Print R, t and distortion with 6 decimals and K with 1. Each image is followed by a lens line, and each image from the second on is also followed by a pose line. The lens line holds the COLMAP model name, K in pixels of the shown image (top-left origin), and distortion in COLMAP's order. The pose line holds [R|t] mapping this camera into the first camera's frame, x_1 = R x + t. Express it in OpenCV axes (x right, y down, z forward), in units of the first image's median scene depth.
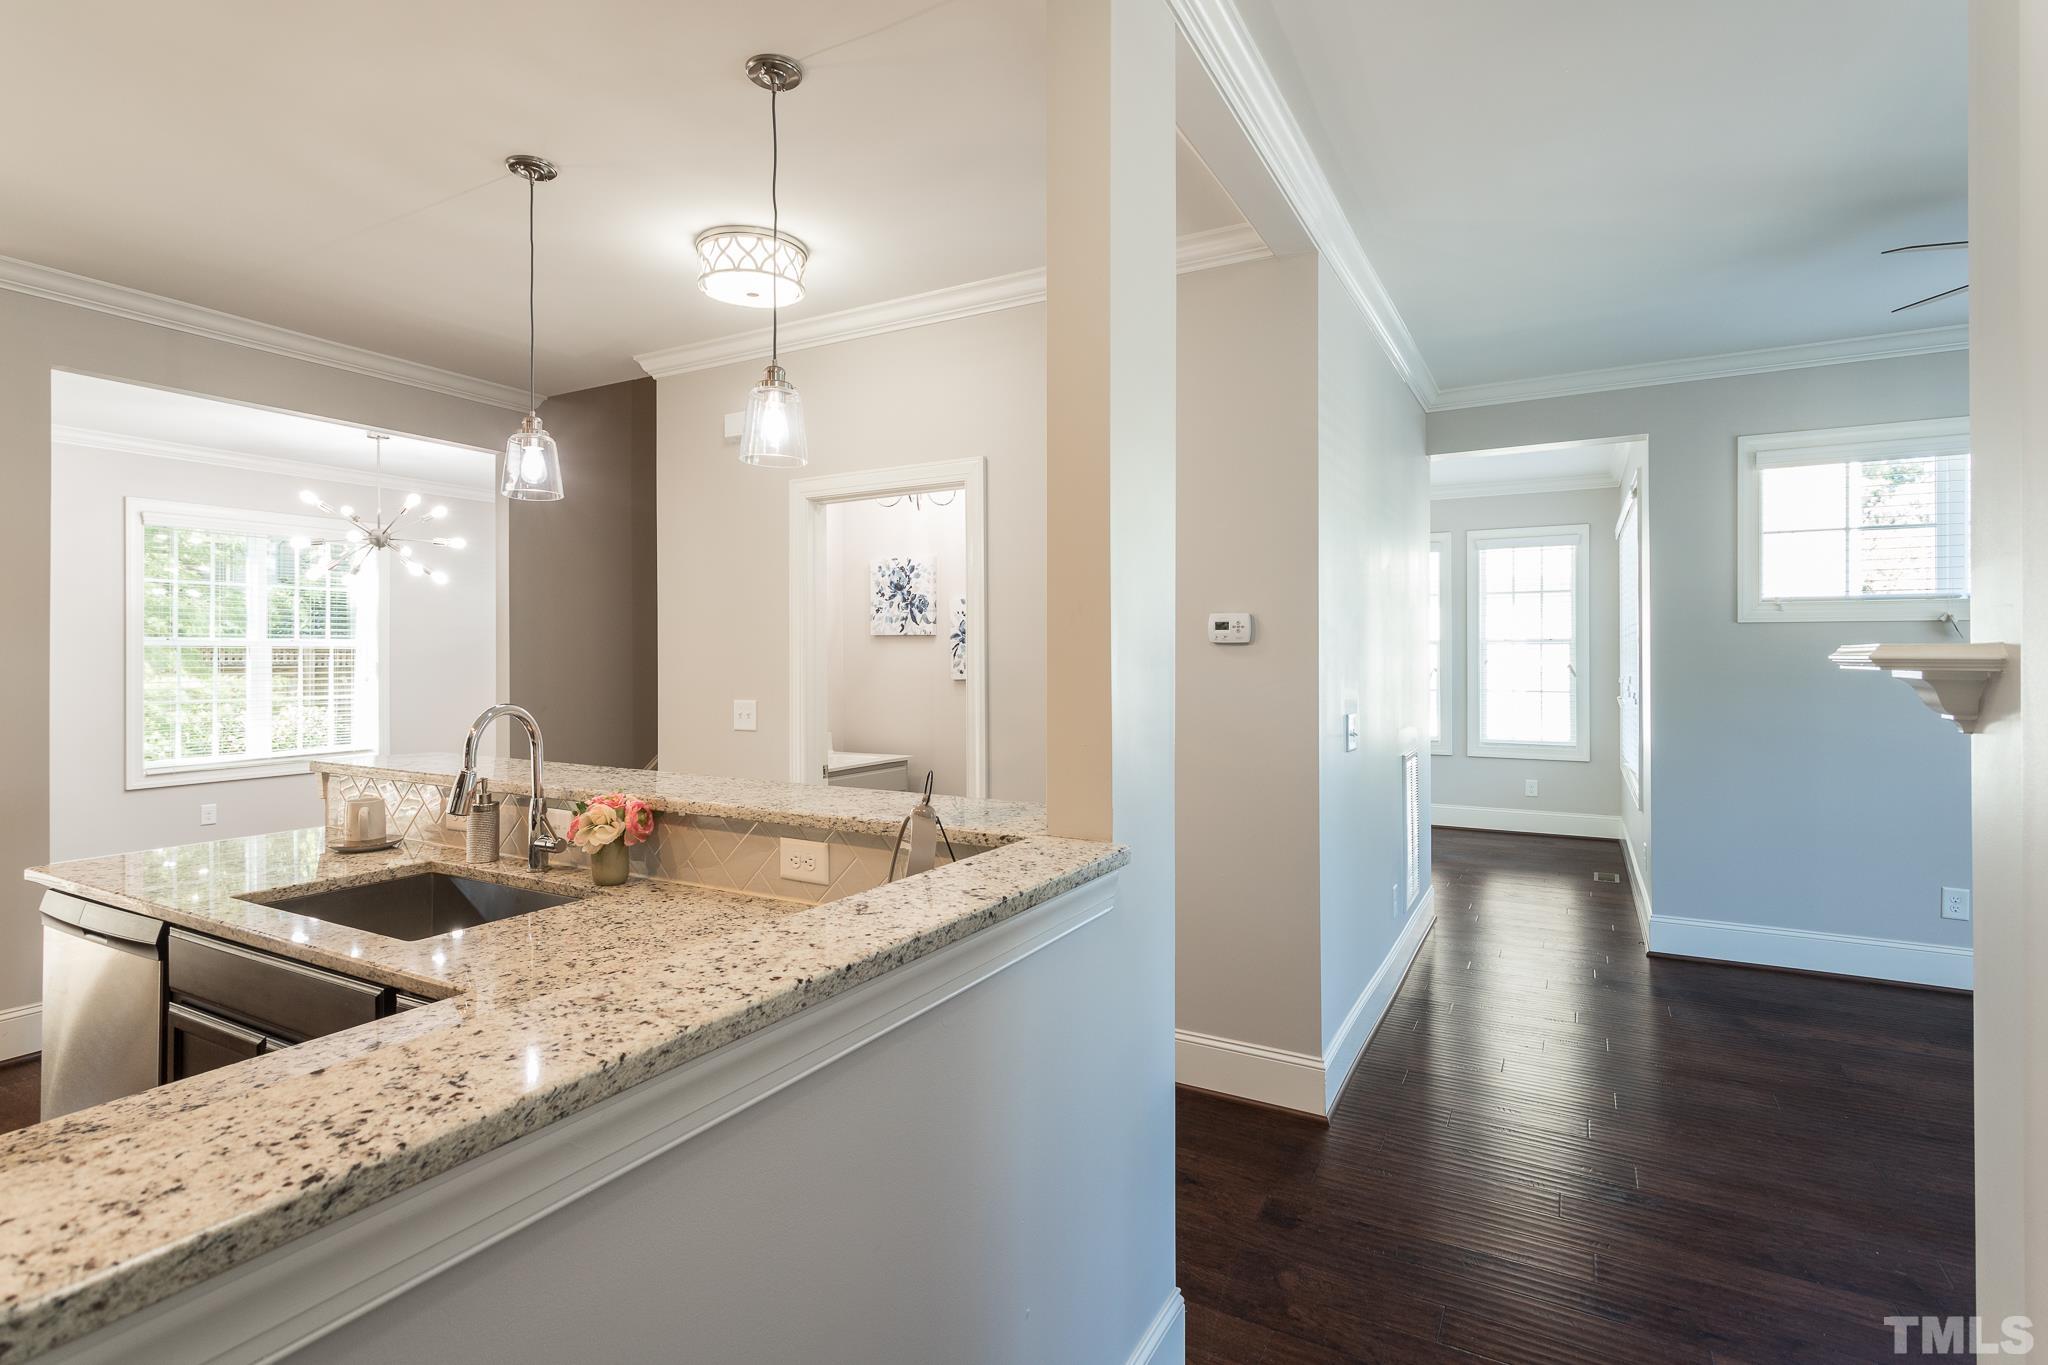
lens RADIAL K [[1004.6, 0, 1017.9], [0, 1004.6, 663.8], [0, 0, 1]] dist [0.004445, 0.000885]
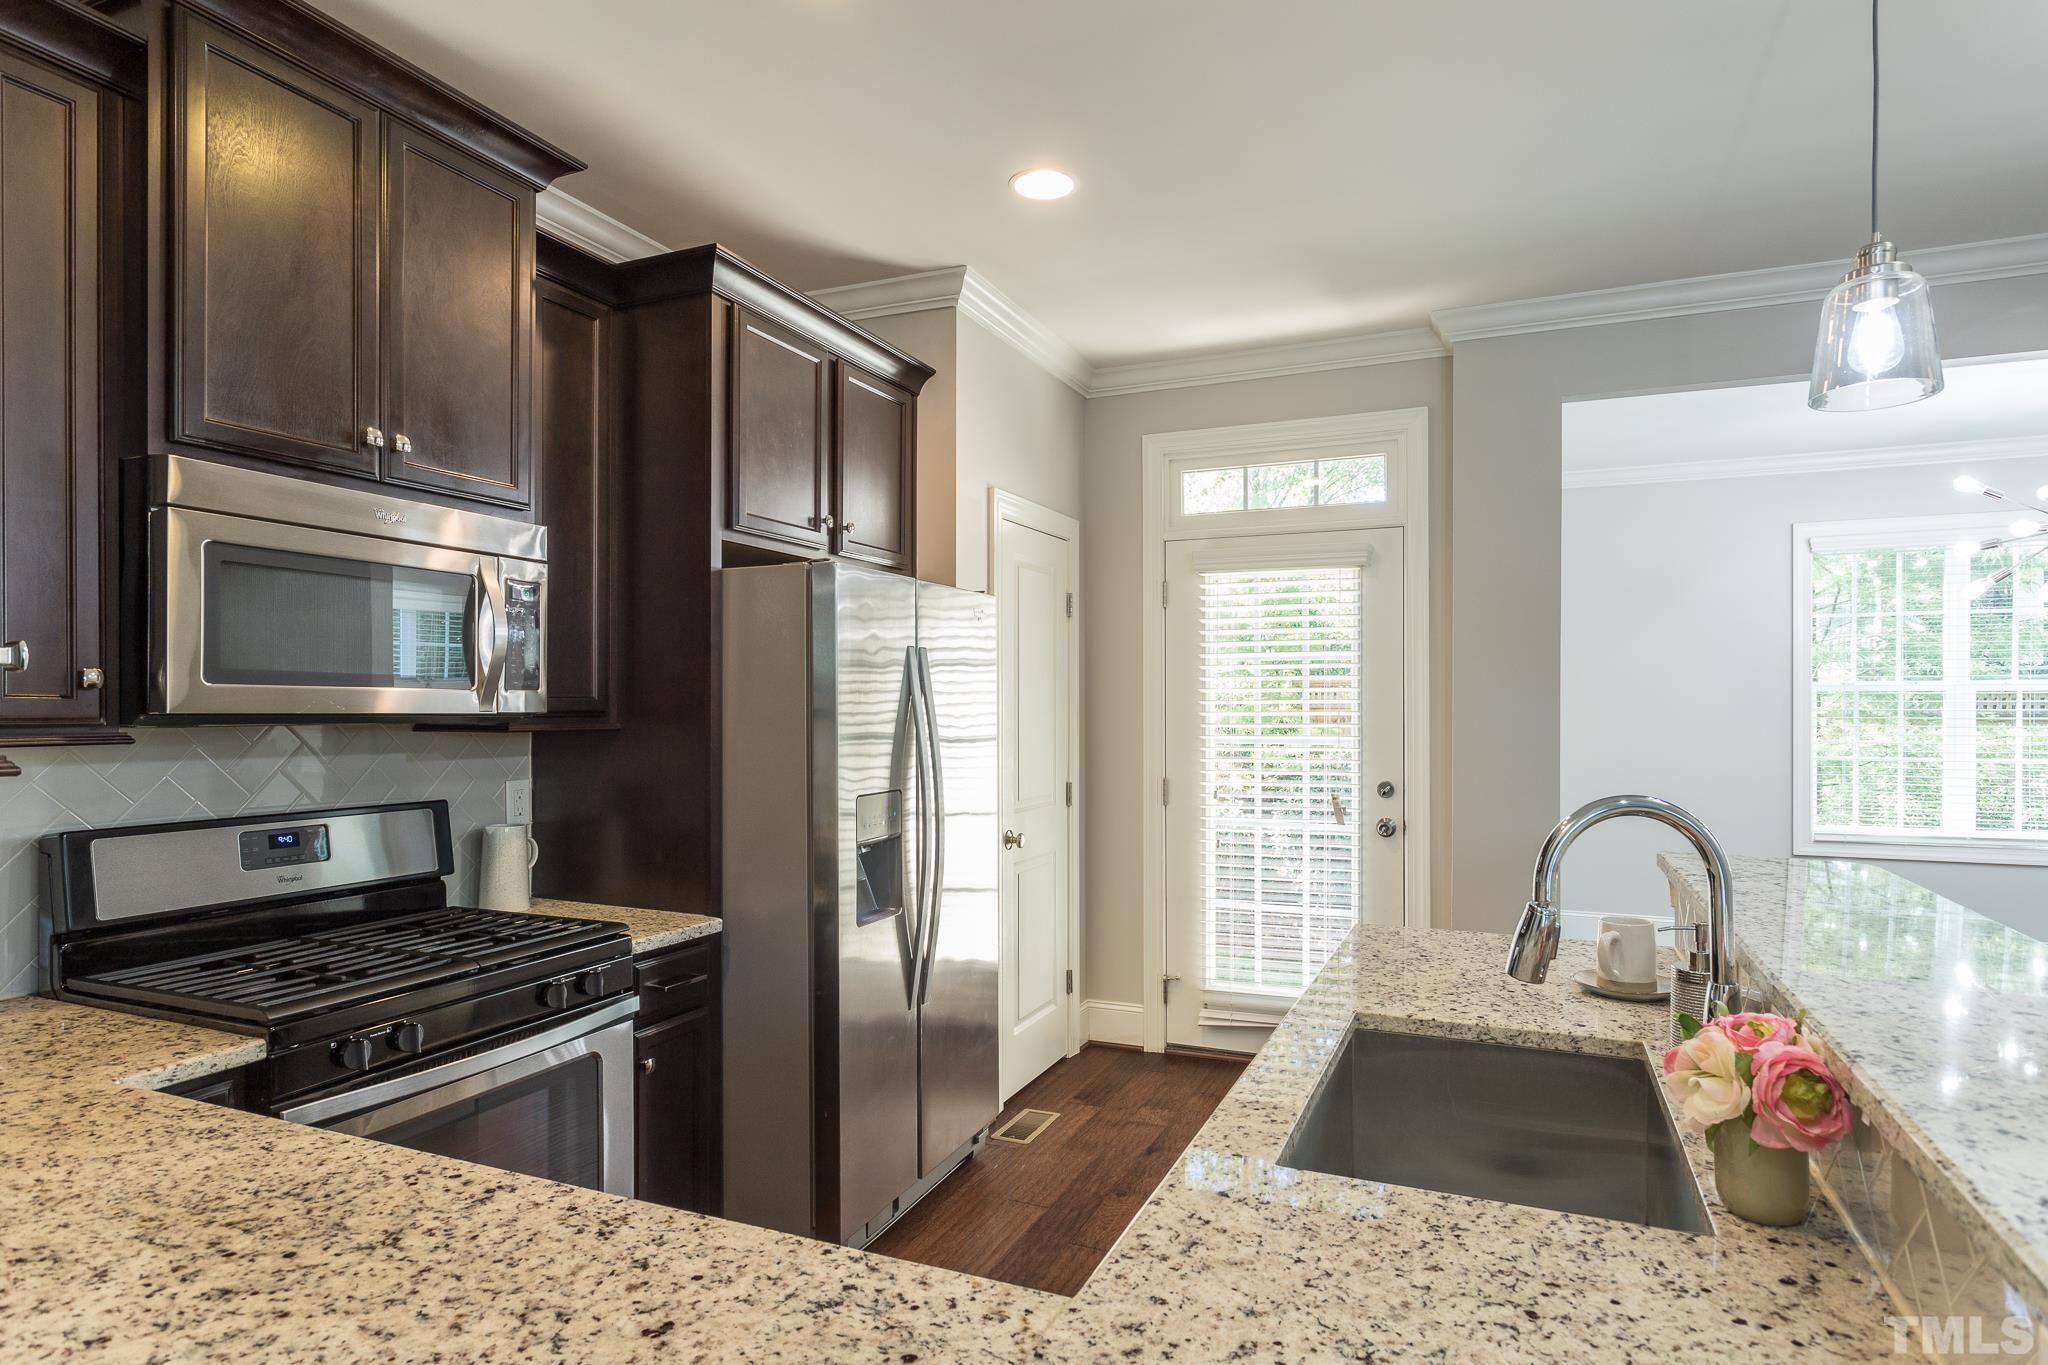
lens RADIAL K [[1116.5, 0, 1030.7], [0, 1116.5, 713.8], [0, 0, 1]] dist [-0.004178, 0.000219]
pose [[0.104010, 0.007350, -0.994549, 0.019579], [-0.005922, 0.999960, 0.006770, -0.001872], [0.994559, 0.005186, 0.104050, 0.234273]]
